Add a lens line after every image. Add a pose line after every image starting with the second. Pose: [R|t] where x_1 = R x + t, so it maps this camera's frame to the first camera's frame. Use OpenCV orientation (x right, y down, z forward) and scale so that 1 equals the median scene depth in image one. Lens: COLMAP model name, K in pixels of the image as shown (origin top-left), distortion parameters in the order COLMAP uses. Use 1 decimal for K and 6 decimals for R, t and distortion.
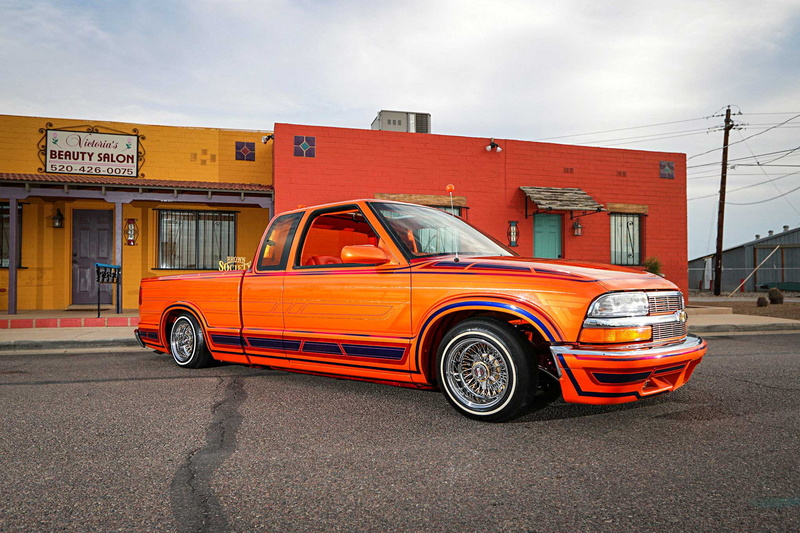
lens RADIAL K [[535.3, 0, 400.0], [0, 535.3, 266.5], [0, 0, 1]] dist [-0.006470, 0.000305]
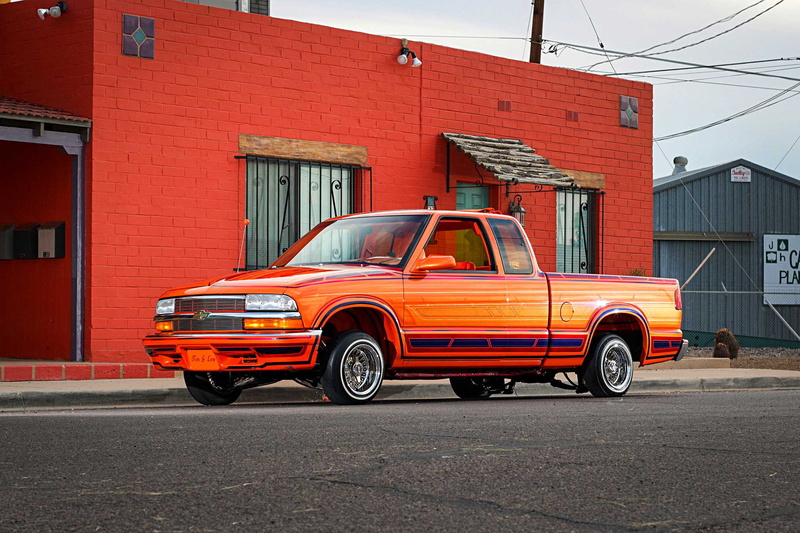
lens RADIAL K [[1960.6, 0, 400.0], [0, 1960.6, 266.5], [0, 0, 1]] dist [-0.036864, -0.487233]
pose [[0.832306, 0.024848, 0.553759, -0.938008], [-0.025115, 0.999659, -0.007108, 0.000300], [-0.553747, -0.007991, 0.832647, -0.646074]]
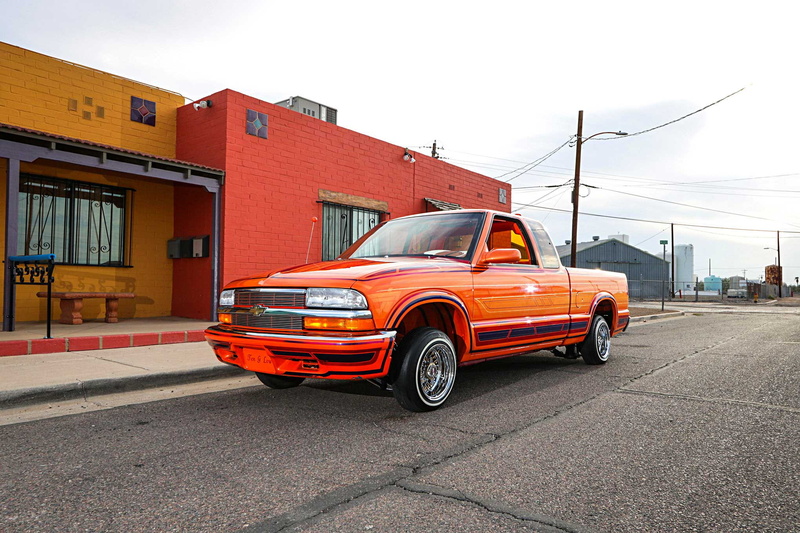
lens RADIAL K [[544.3, 0, 400.0], [0, 544.3, 266.5], [0, 0, 1]] dist [0.007997, 0.001744]
pose [[0.802851, 0.034493, 0.595181, -0.471279], [-0.033738, 0.999354, -0.012407, 0.001888], [-0.595224, -0.010119, 0.803496, 0.166616]]
